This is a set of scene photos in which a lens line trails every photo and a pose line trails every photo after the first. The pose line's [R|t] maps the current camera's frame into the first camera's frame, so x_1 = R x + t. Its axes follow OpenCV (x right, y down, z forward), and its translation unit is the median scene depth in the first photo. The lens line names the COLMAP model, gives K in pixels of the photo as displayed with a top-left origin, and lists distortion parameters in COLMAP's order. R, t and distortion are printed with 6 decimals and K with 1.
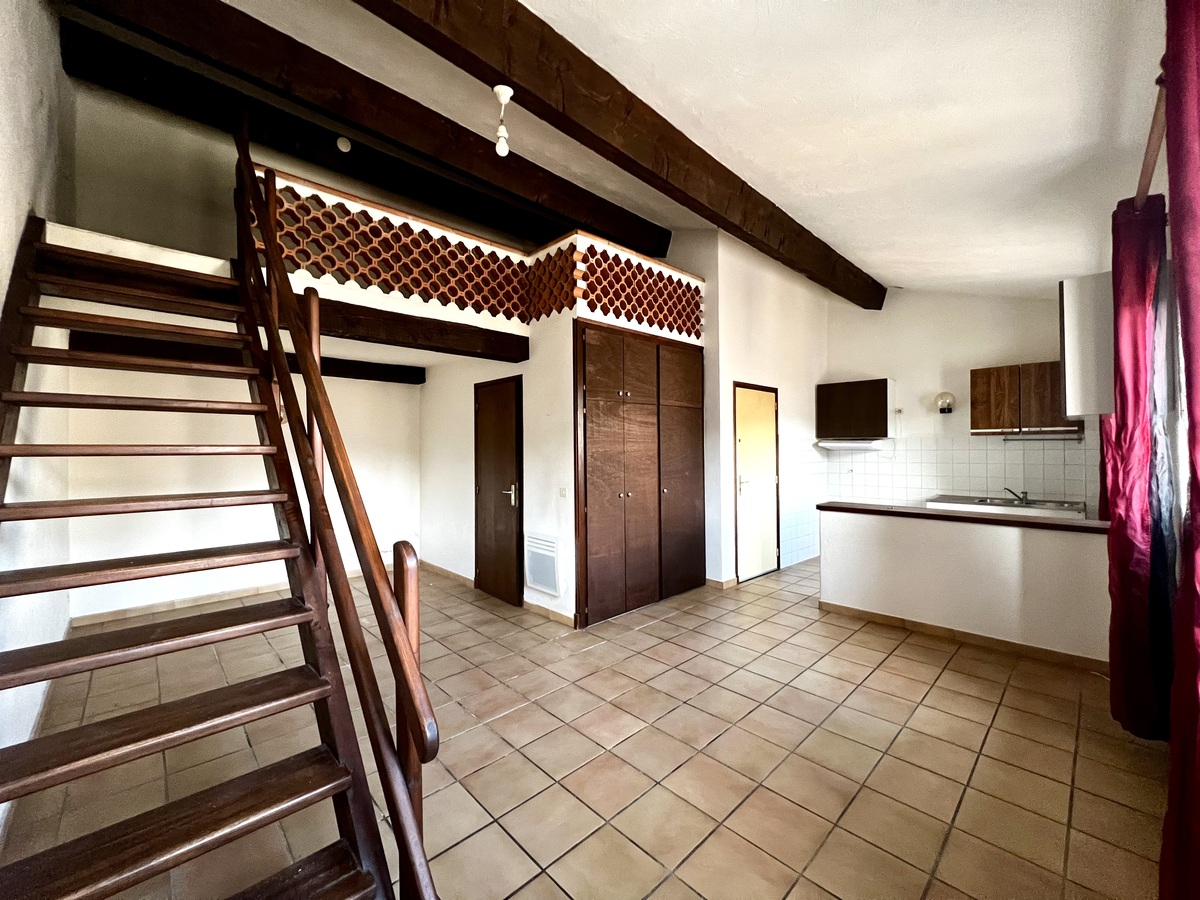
lens RADIAL K [[477.6, 0, 596.8], [0, 477.6, 450.0], [0, 0, 1]] dist [-0.003232, 0.000775]
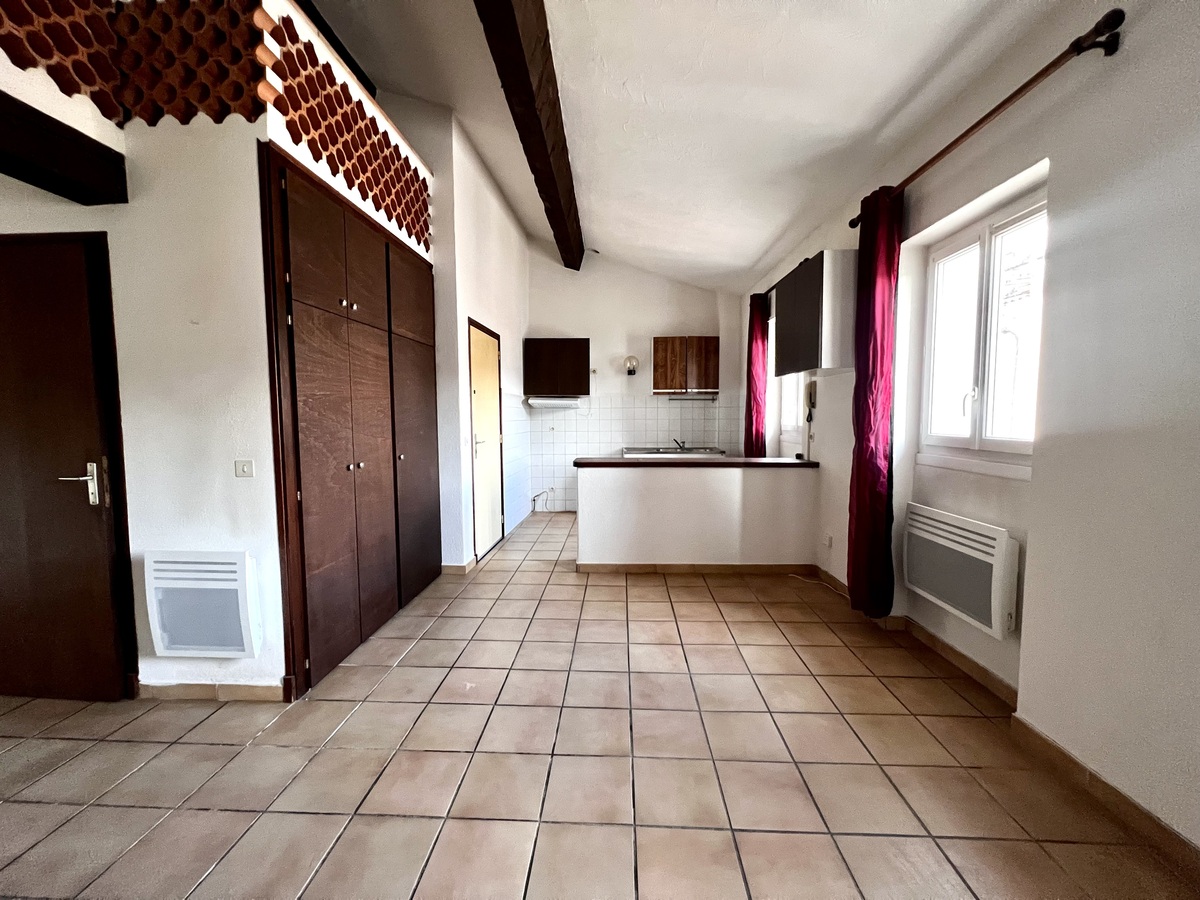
lens RADIAL K [[477.6, 0, 598.0], [0, 477.6, 448.4], [0, 0, 1]] dist [-0.003232, 0.000775]
pose [[0.723947, -0.046614, 0.688279, -0.141841], [0.001516, 0.997820, 0.065983, 0.028498], [-0.689854, -0.046725, 0.722440, 0.309326]]
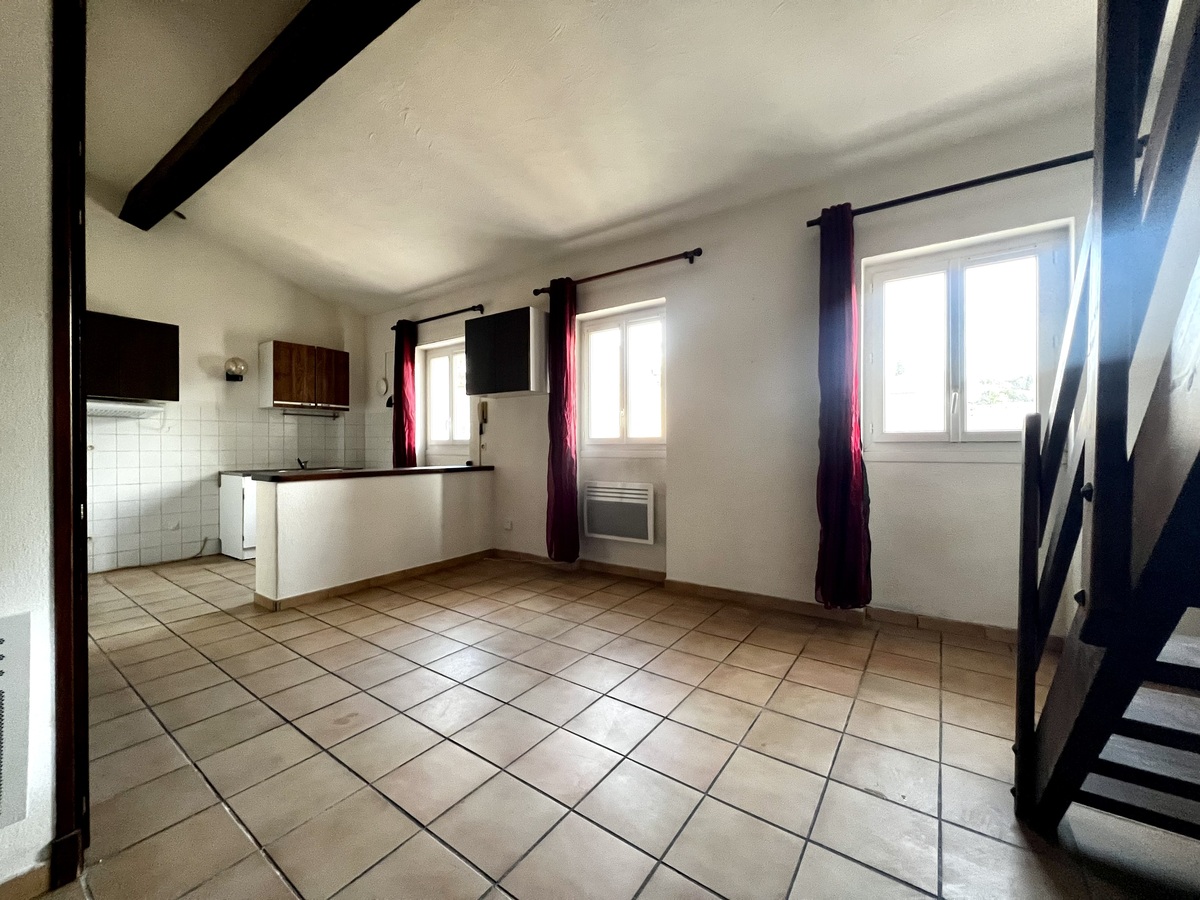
lens RADIAL K [[477.6, 0, 598.2], [0, 477.6, 449.4], [0, 0, 1]] dist [-0.003232, 0.000775]
pose [[-0.180852, -0.003384, 0.983505, -0.391163], [0.006178, 0.999970, 0.004577, 0.072476], [-0.983491, 0.006904, -0.180826, 0.637010]]
